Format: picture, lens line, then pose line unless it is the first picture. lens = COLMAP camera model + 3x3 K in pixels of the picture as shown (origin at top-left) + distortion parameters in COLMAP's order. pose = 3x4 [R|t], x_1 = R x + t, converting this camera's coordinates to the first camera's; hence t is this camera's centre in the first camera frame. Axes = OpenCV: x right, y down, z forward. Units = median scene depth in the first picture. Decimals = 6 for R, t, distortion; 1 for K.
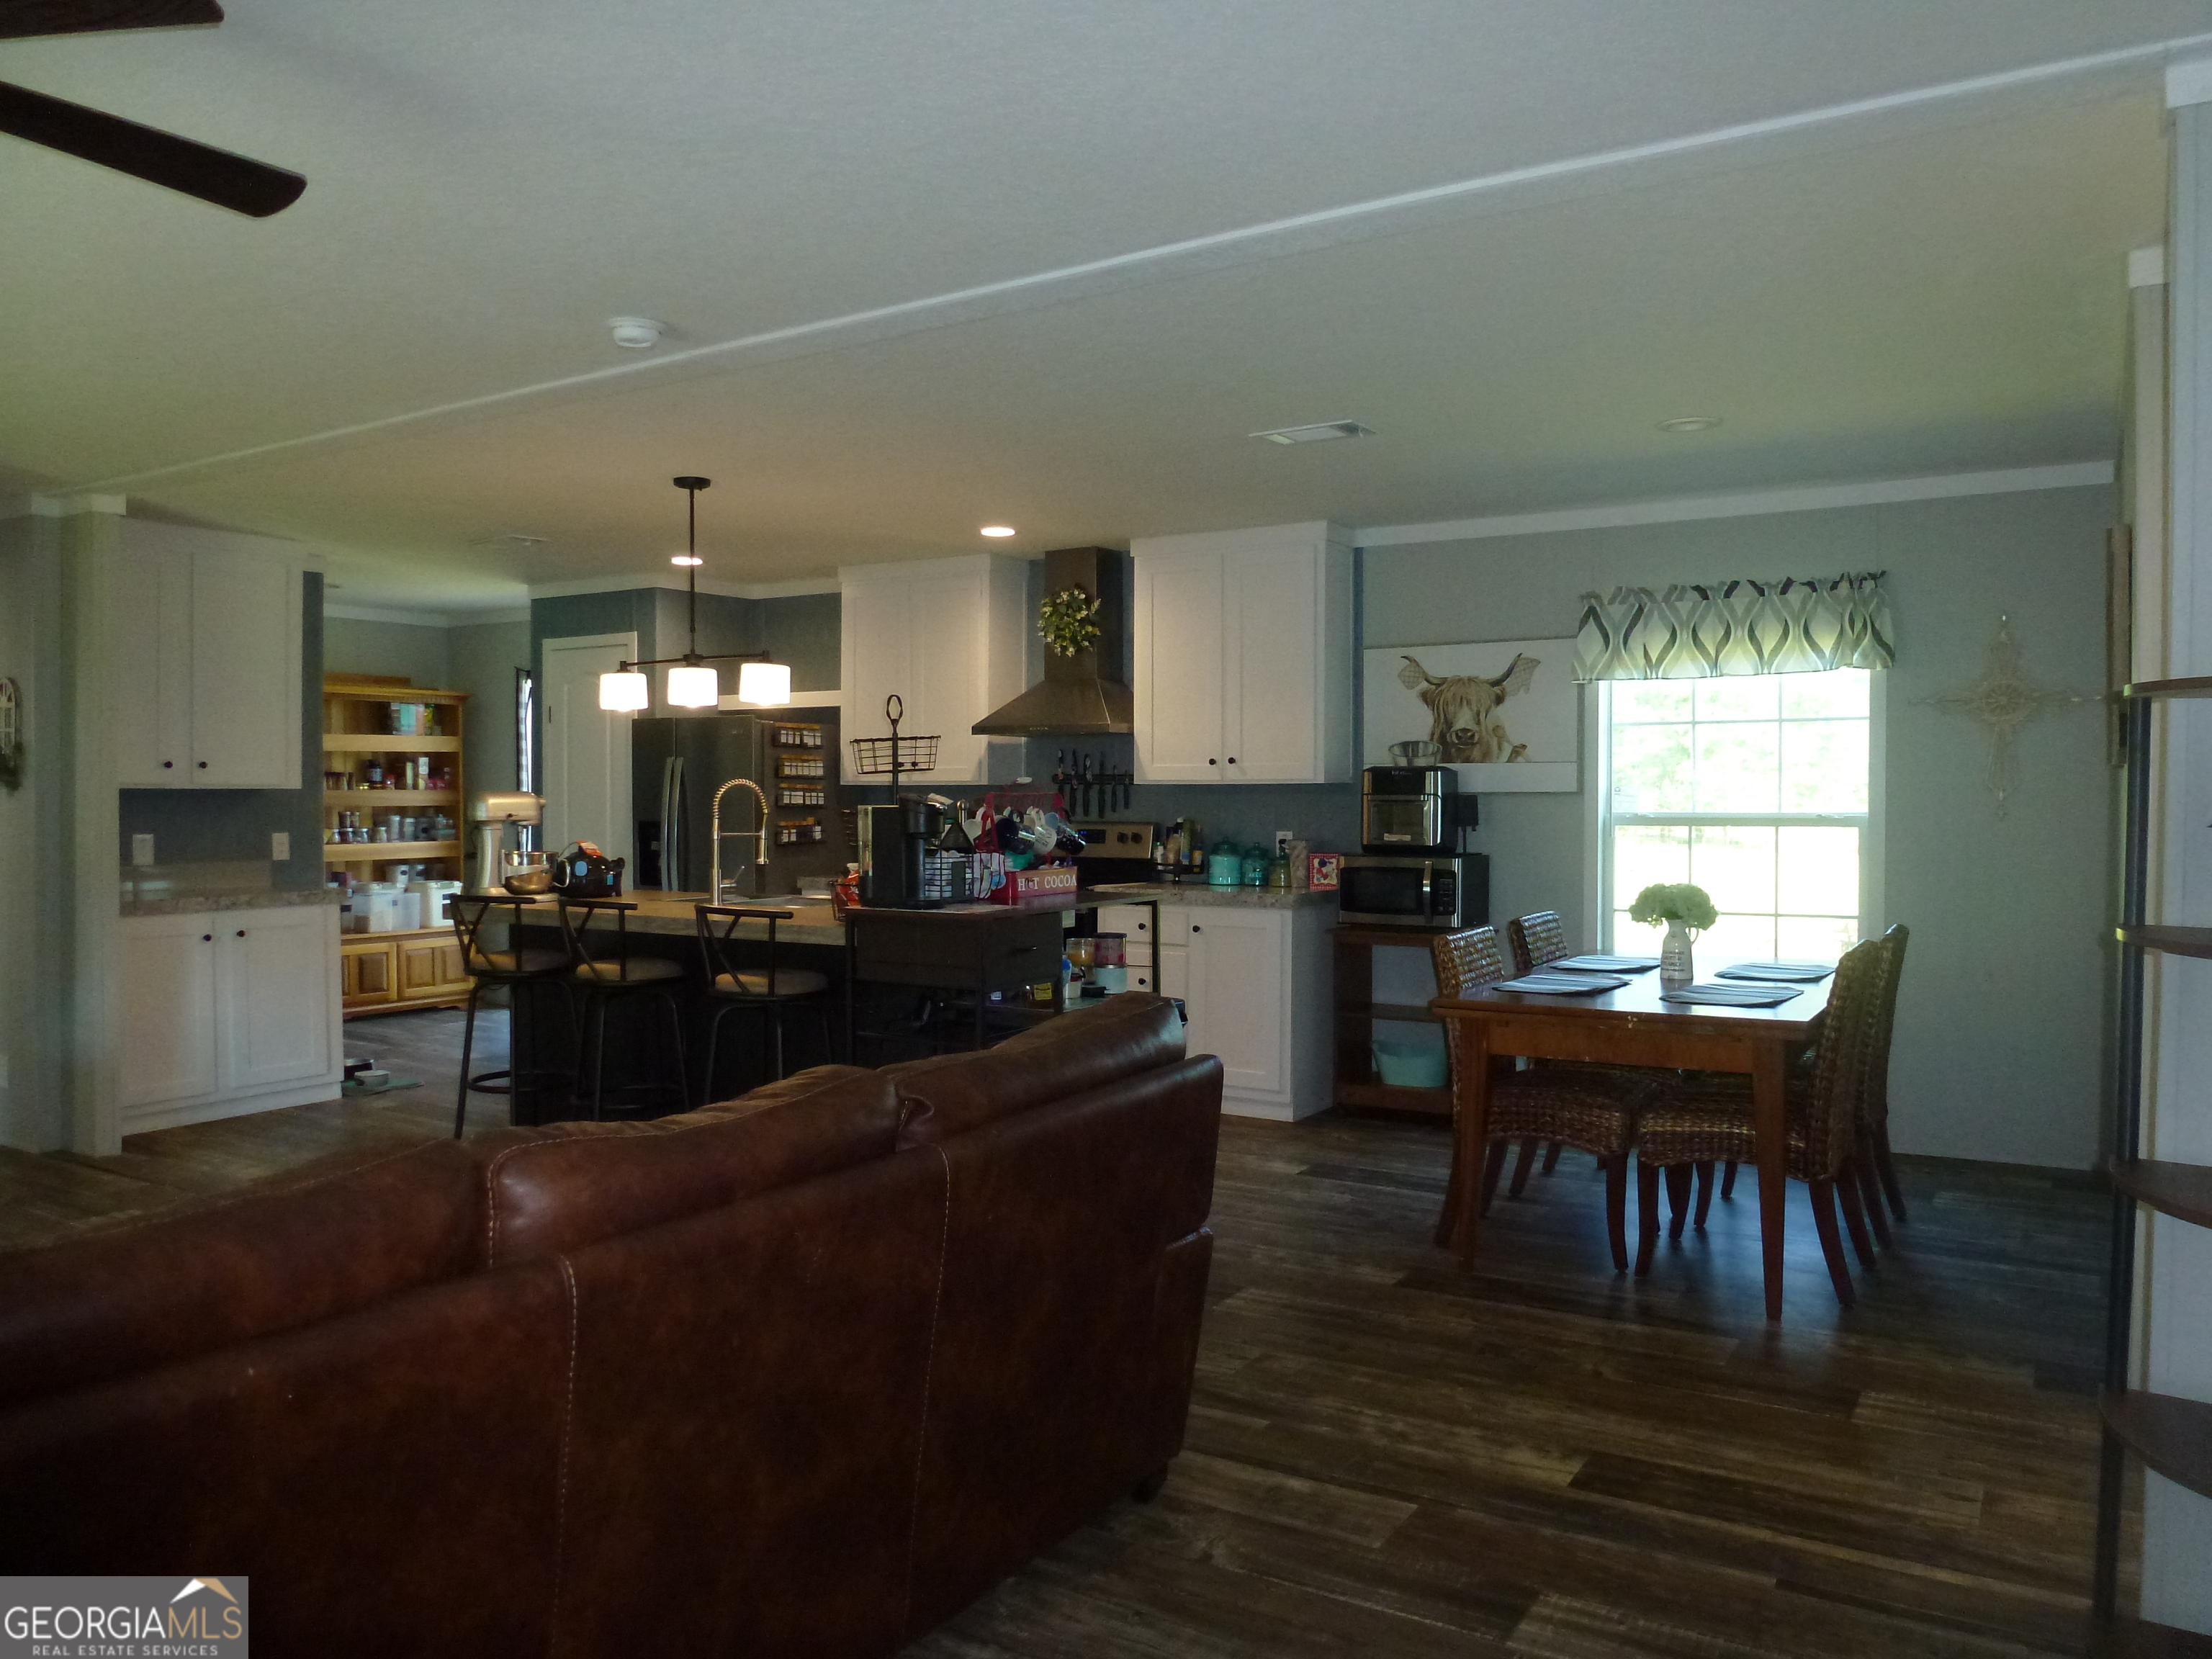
lens RADIAL K [[1579.1, 0, 1096.5], [0, 1579.1, 833.5], [0, 0, 1]] dist [-0.054927, 0.005480]
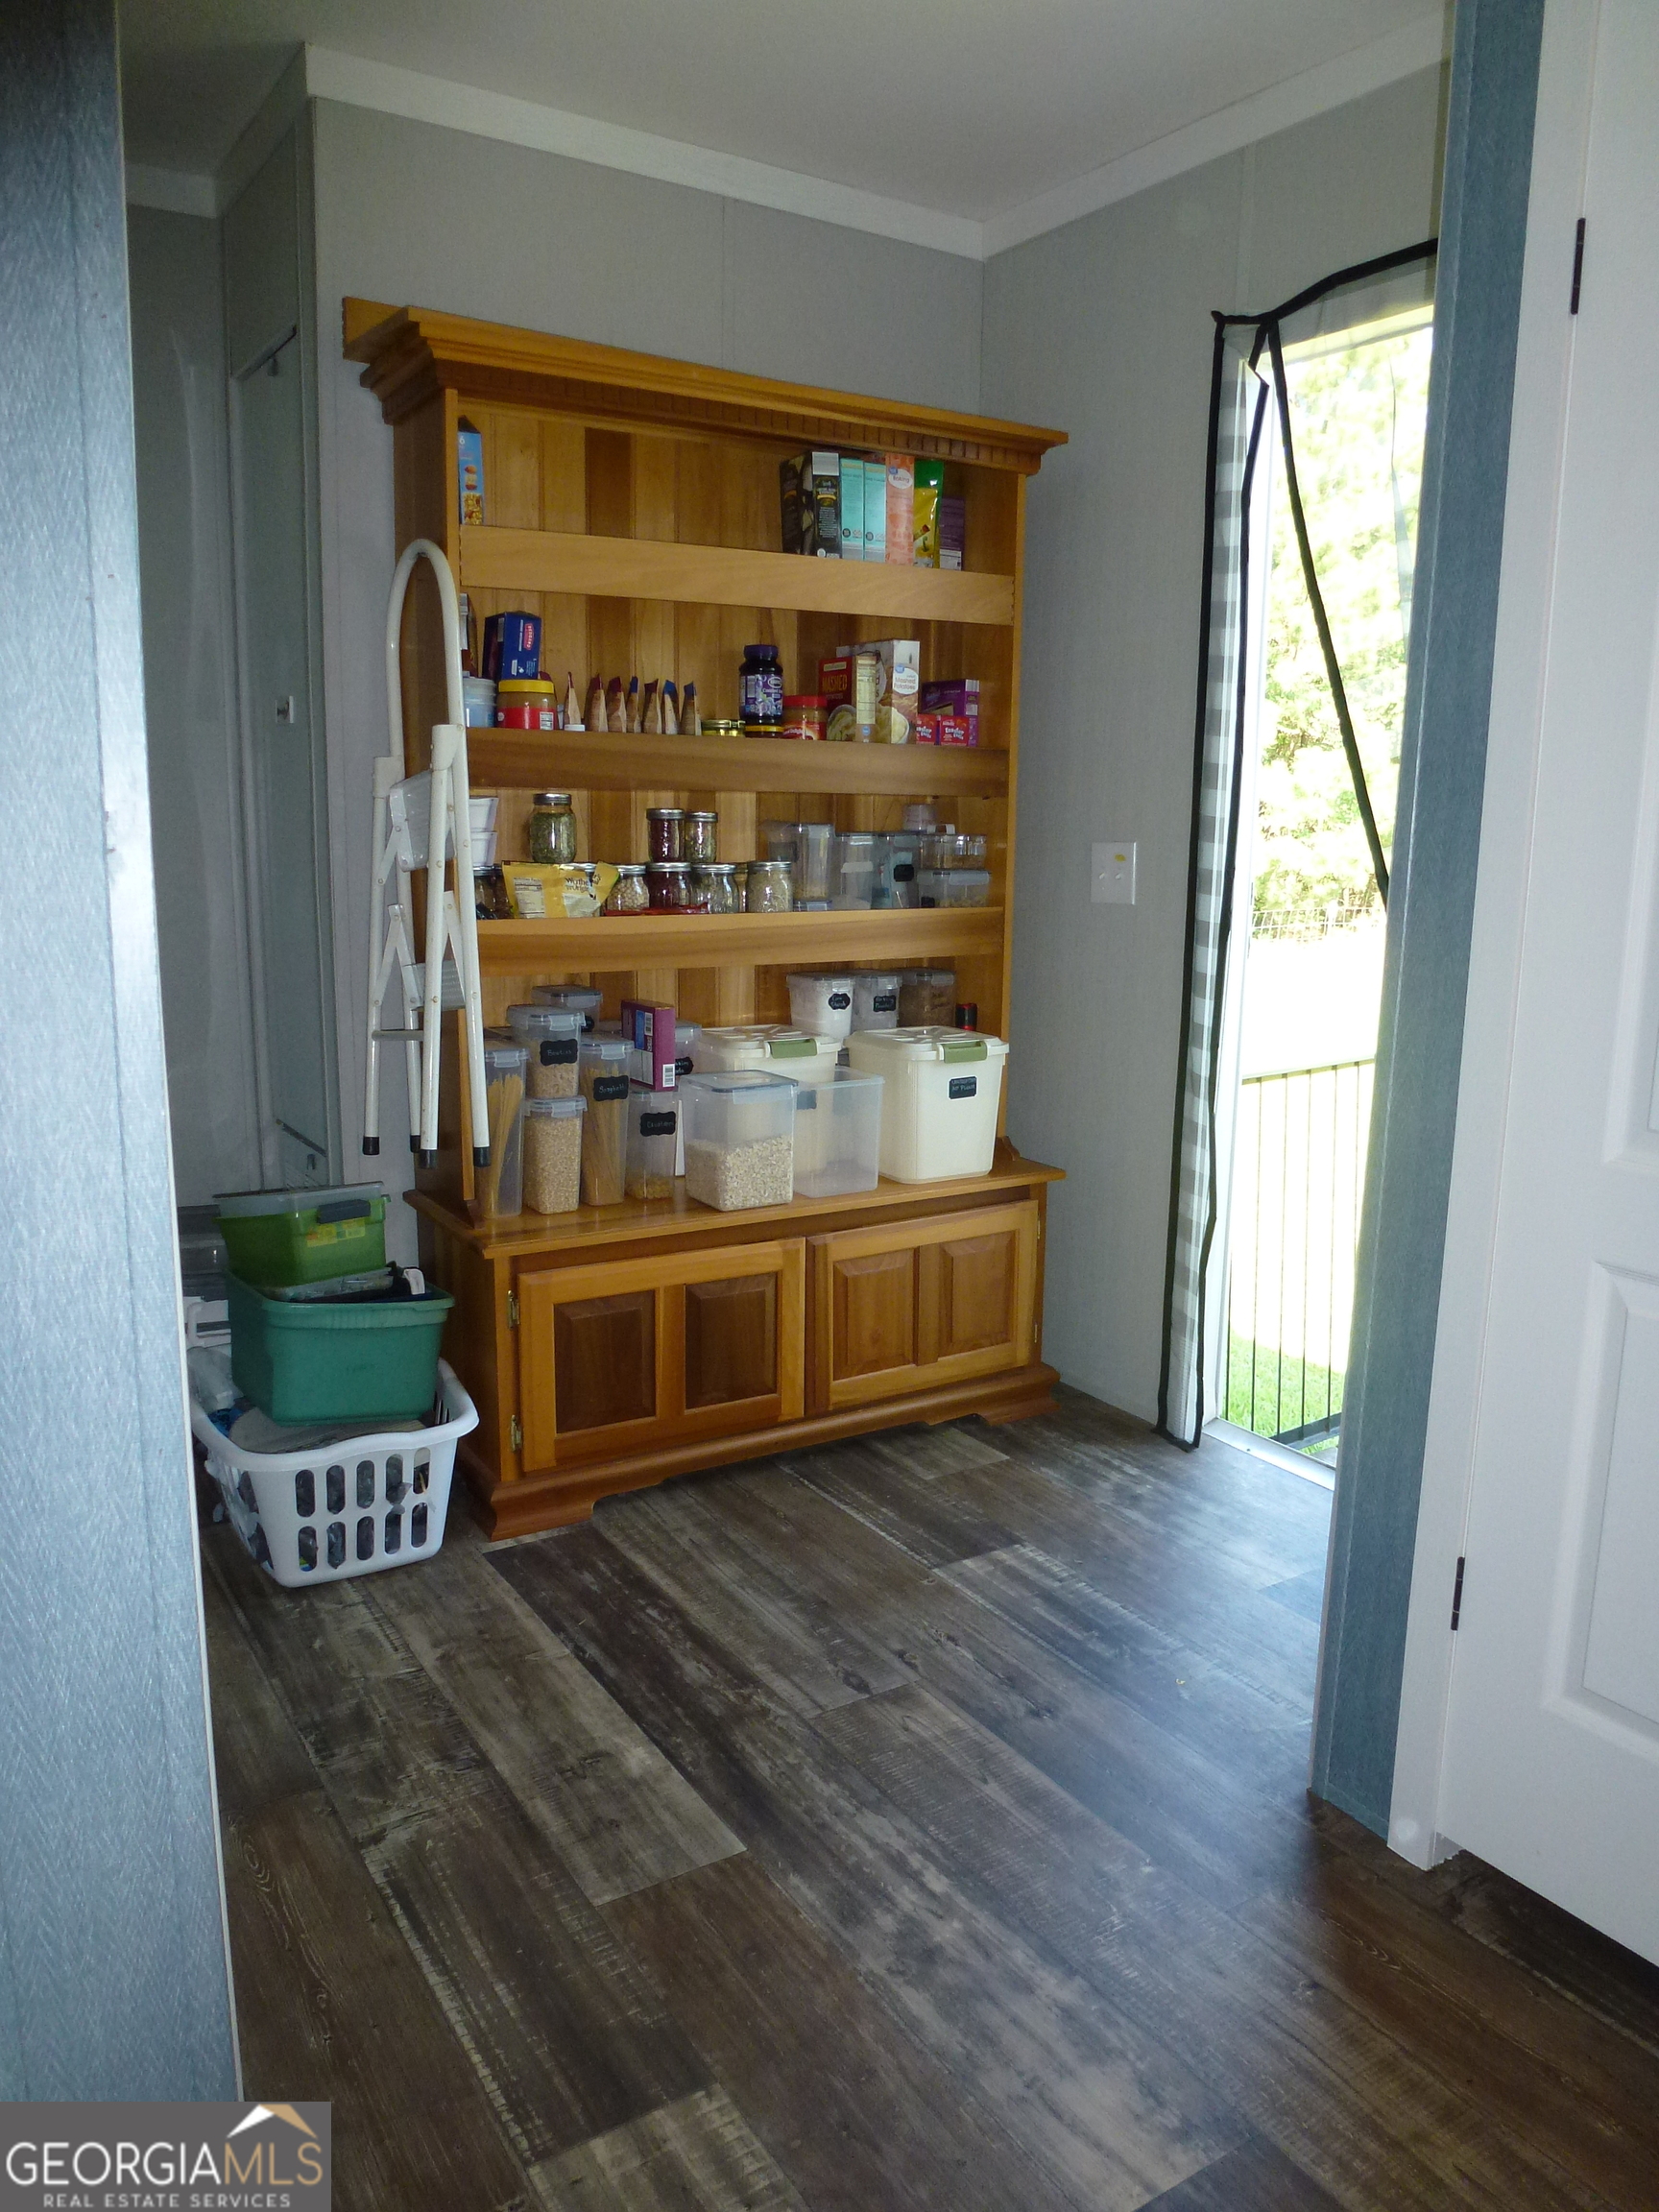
lens RADIAL K [[1619.7, 0, 829.5], [0, 1619.7, 1106.0], [0, 0, 1]] dist [-0.010094, 0.001002]
pose [[0.903520, 0.086724, -0.419679, -0.418704], [-0.024951, 0.988294, 0.150510, -0.006427], [0.427819, -0.125517, 0.895107, 0.963858]]
